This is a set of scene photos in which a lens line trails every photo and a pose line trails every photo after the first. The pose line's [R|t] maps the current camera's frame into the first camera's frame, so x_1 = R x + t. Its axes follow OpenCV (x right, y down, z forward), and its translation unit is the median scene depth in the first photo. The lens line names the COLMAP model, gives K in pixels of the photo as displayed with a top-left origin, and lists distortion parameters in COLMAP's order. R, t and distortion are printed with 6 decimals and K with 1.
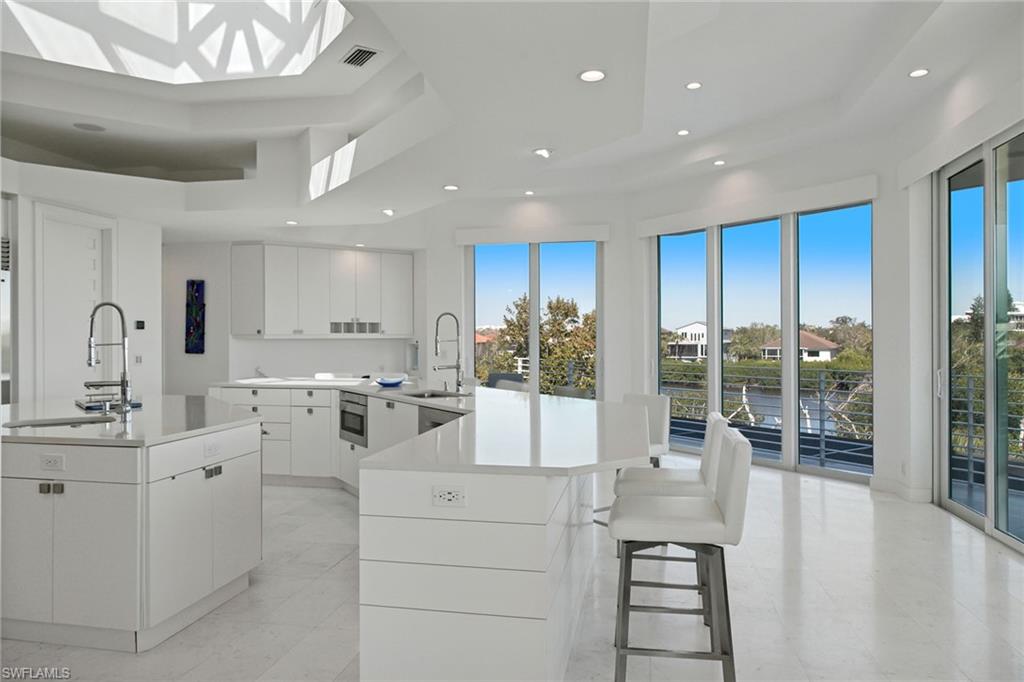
lens RADIAL K [[683.3, 0, 512.0], [0, 683.3, 341.0], [0, 0, 1]] dist [0.000493, 0.004362]
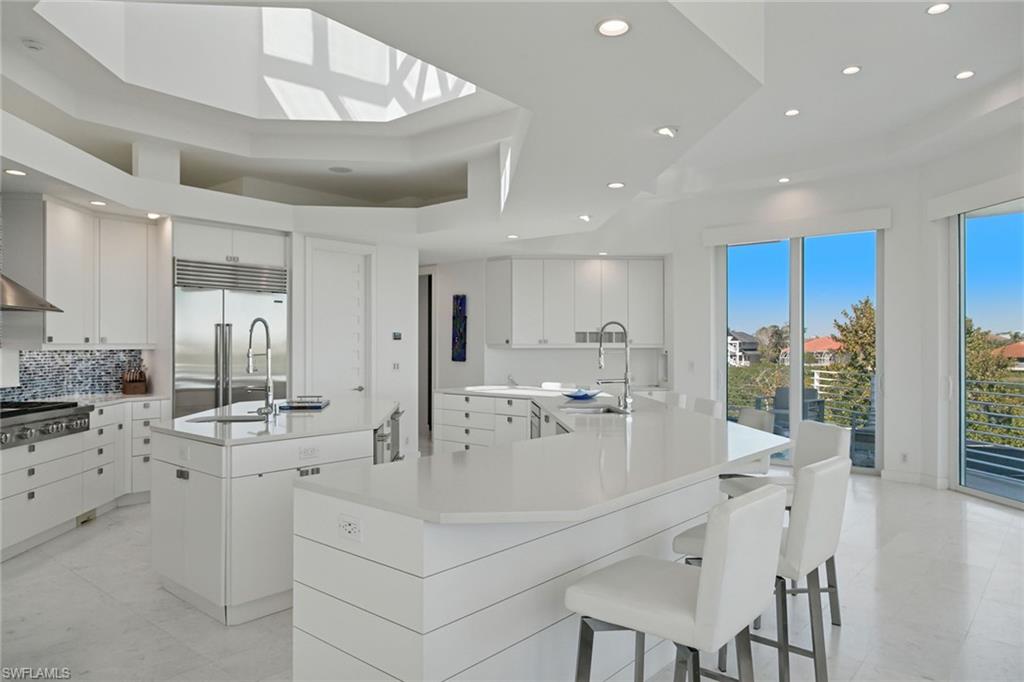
lens RADIAL K [[672.6, 0, 511.7], [0, 672.6, 352.0], [0, 0, 1]] dist [0.003031, 0.002299]
pose [[0.866620, 0.006229, -0.498929, 0.223081], [-0.003731, 0.999975, 0.006005, -0.005282], [0.498954, -0.003342, 0.866622, 0.138044]]
